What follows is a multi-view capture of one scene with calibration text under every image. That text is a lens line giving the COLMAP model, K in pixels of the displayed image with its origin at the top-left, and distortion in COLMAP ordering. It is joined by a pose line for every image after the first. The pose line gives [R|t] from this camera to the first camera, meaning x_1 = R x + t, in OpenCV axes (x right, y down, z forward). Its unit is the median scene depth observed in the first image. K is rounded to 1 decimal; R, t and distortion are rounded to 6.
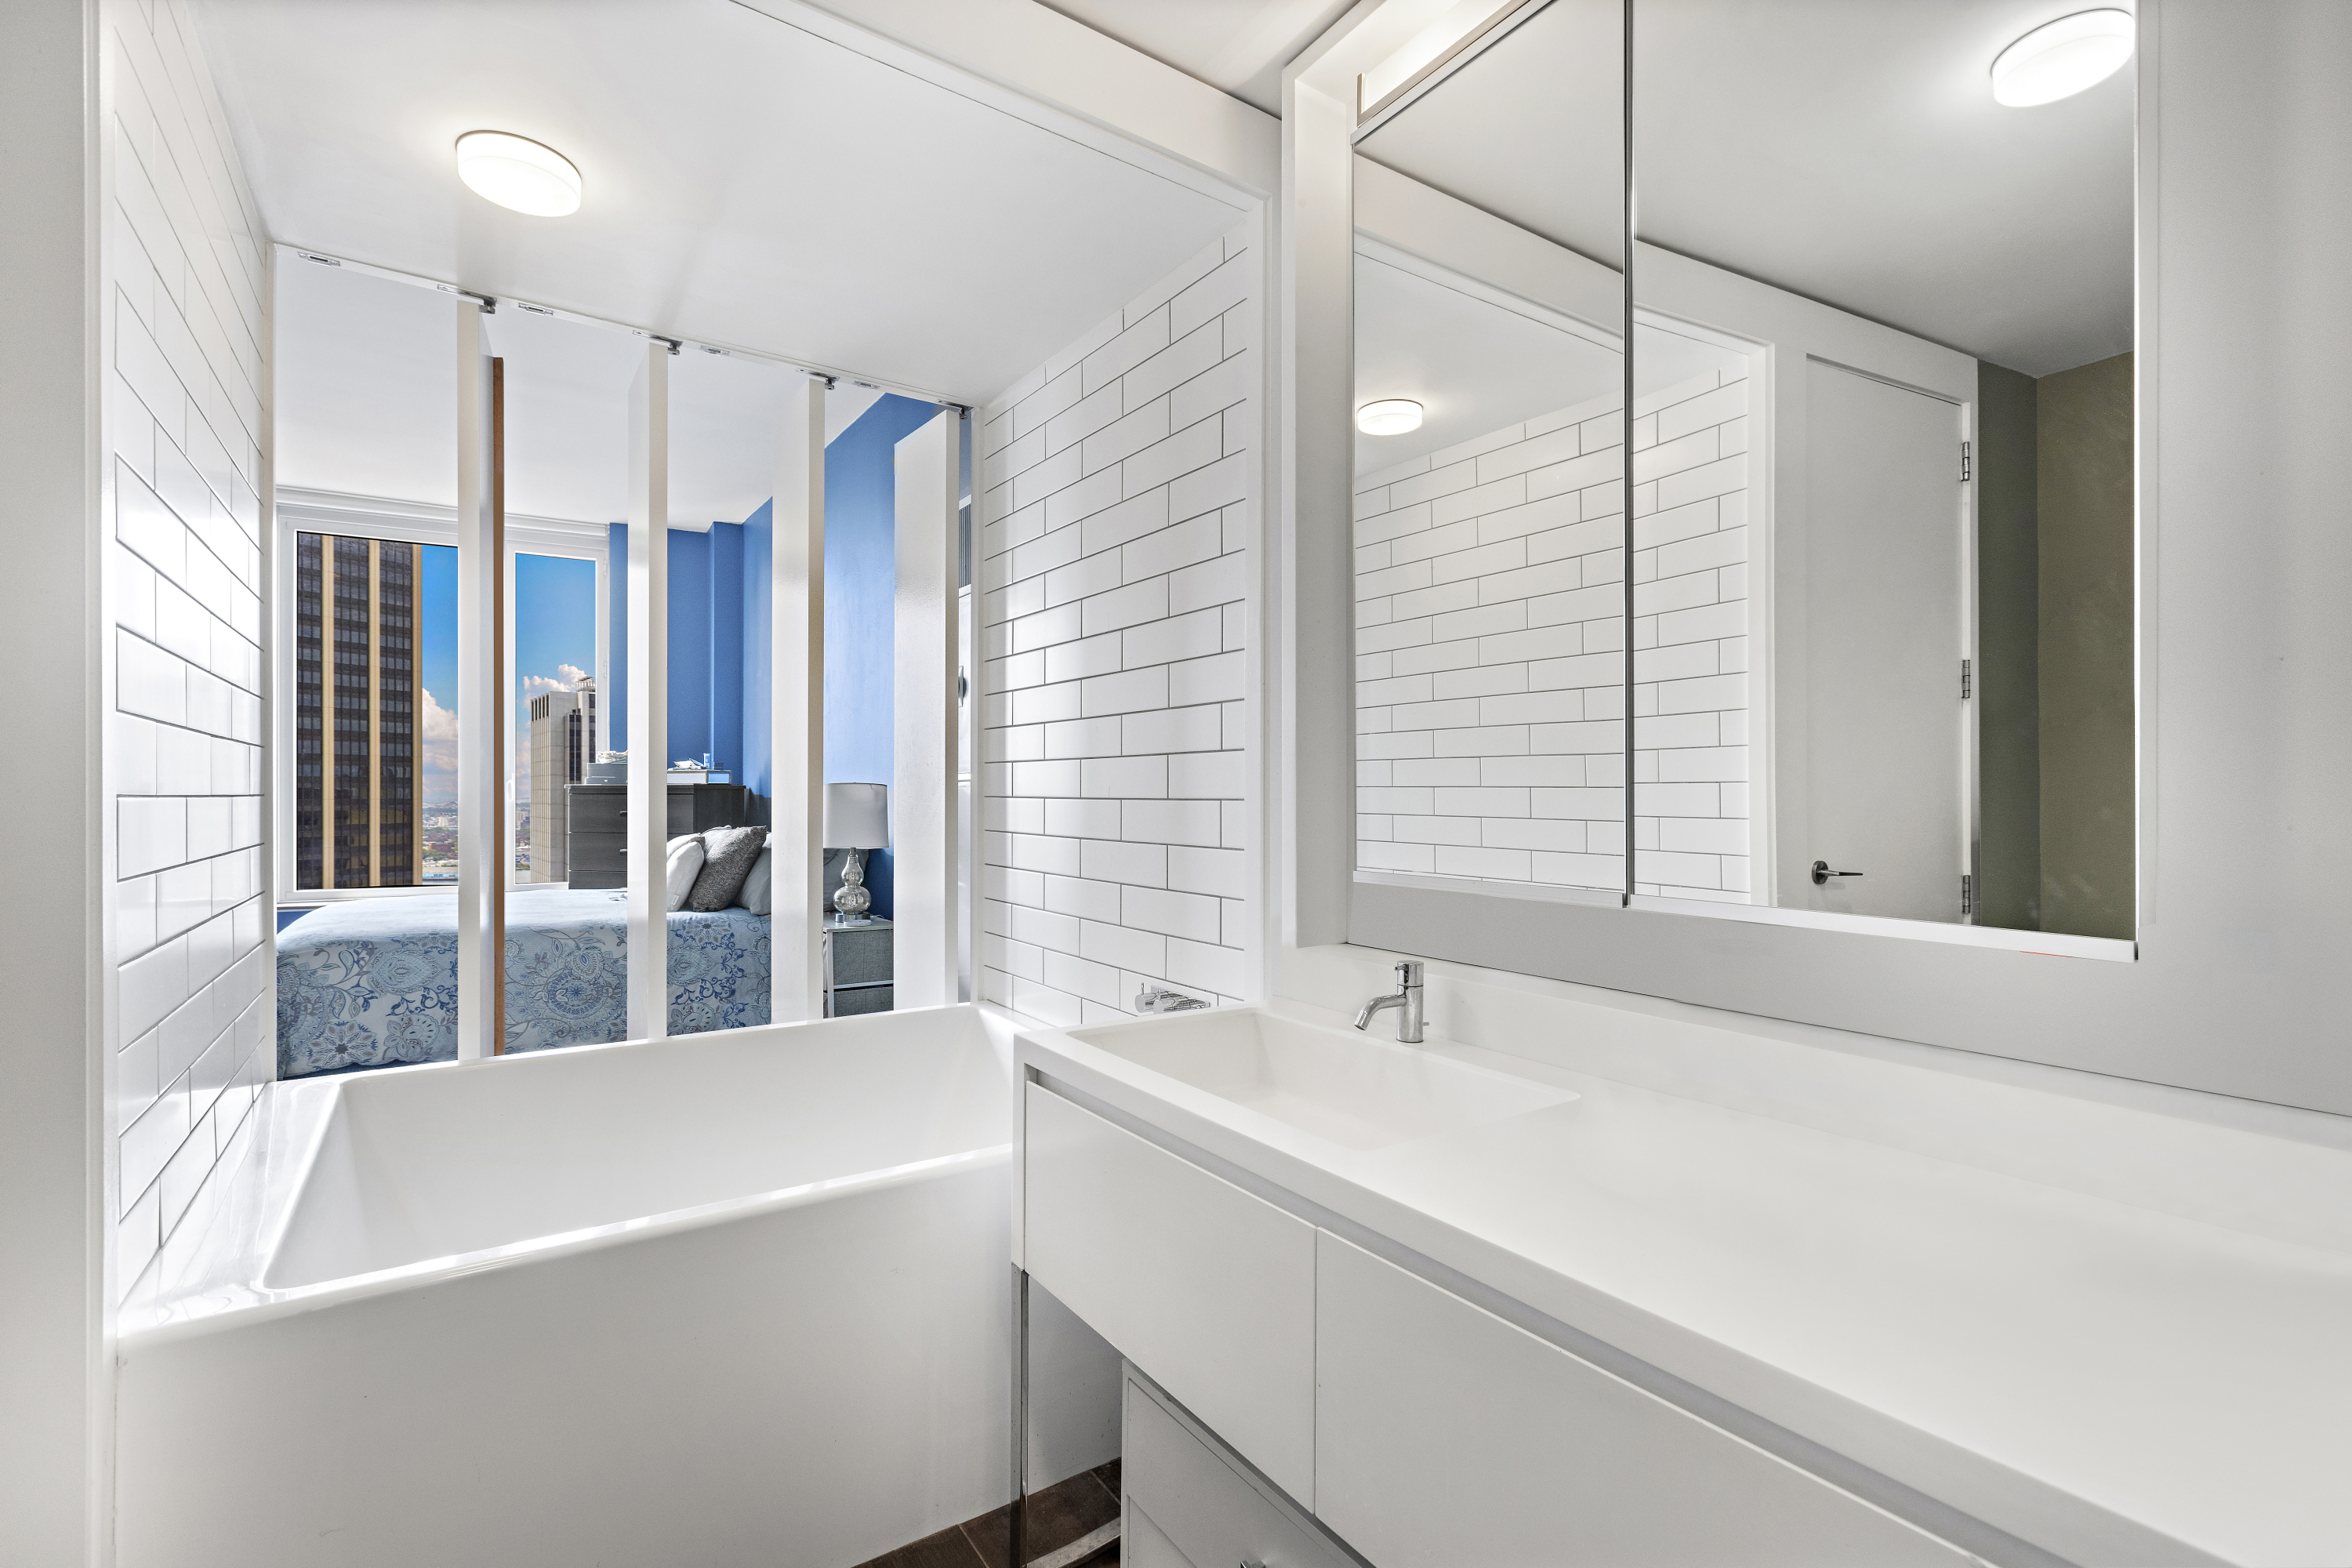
lens RADIAL K [[1057.0, 0, 1176.0], [0, 1057.0, 784.0], [0, 0, 1]] dist [0.001930, 0.000722]
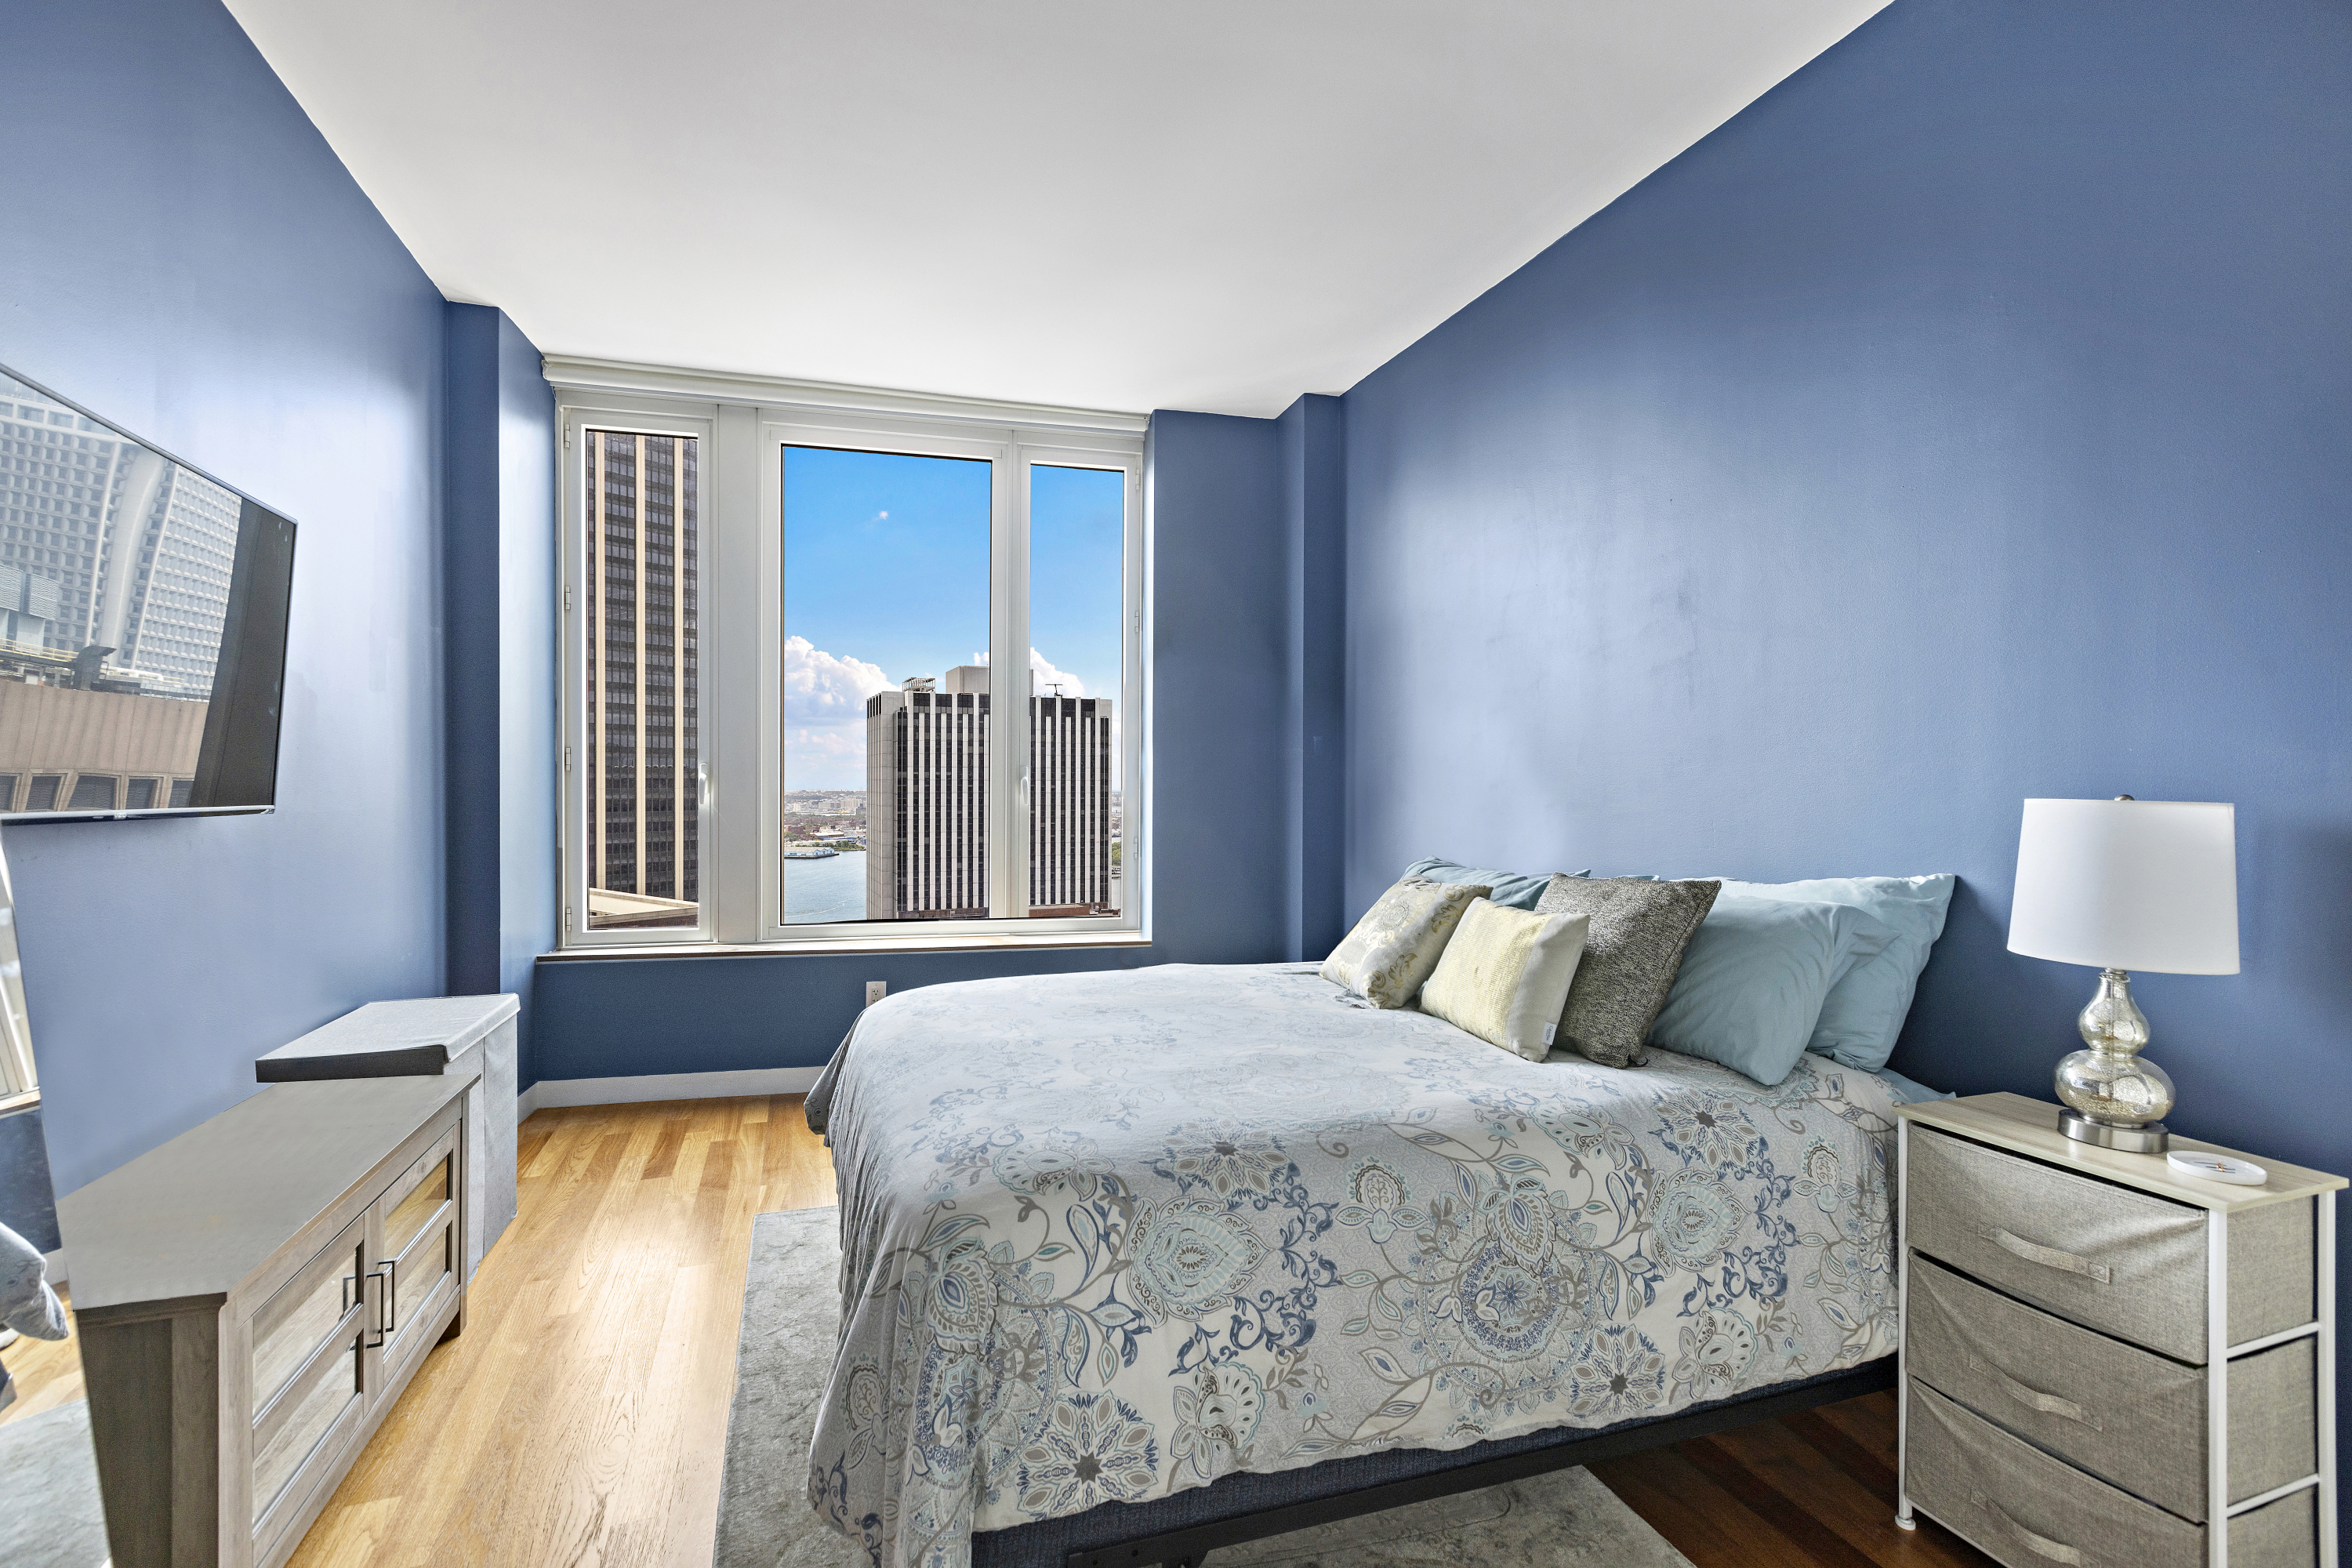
lens RADIAL K [[1057.0, 0, 1176.0], [0, 1057.0, 784.0], [0, 0, 1]] dist [0.001930, 0.000722]
pose [[0.965692, 0.004806, -0.259647, -0.634074], [-0.002665, 0.999959, 0.008596, -0.009123], [0.259678, -0.007610, 0.965665, 0.608328]]
